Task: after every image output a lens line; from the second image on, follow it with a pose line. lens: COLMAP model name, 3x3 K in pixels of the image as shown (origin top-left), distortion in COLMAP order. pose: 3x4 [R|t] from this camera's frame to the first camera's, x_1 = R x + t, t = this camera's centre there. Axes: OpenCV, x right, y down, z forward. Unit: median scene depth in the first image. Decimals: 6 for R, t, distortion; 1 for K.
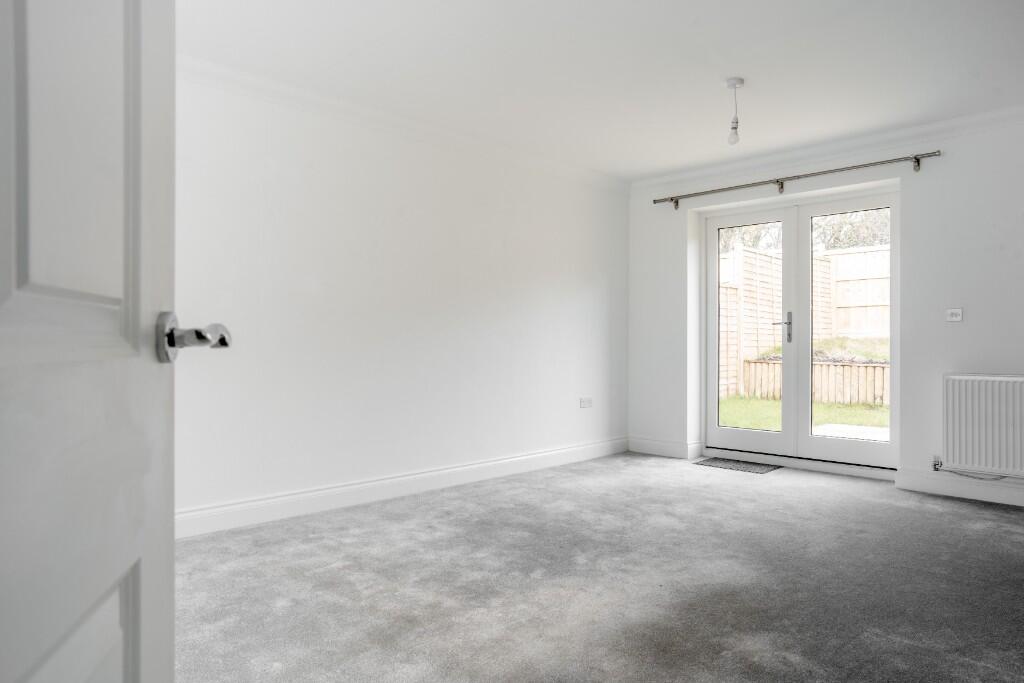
lens RADIAL K [[659.1, 0, 508.3], [0, 659.1, 323.0], [0, 0, 1]] dist [0.001577, 0.000349]
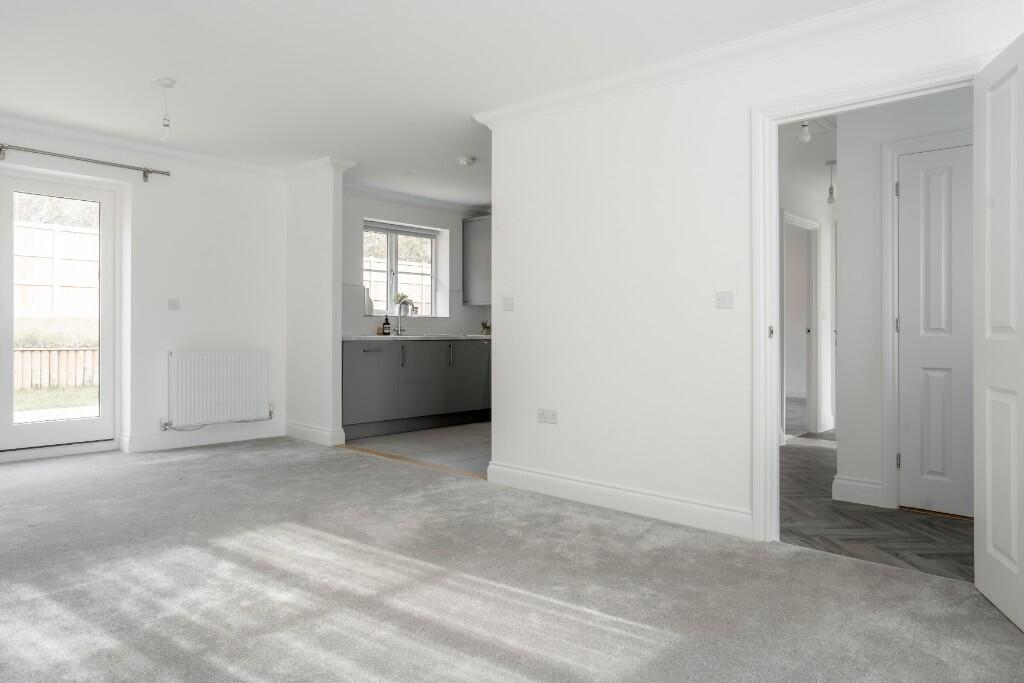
lens RADIAL K [[659.1, 0, 508.3], [0, 659.1, 323.0], [0, 0, 1]] dist [0.001577, 0.000349]
pose [[-0.053355, -0.001412, 0.998575, -0.542592], [-0.034728, 0.999397, -0.000442, 0.000039], [-0.997972, -0.034702, -0.053372, 0.372866]]
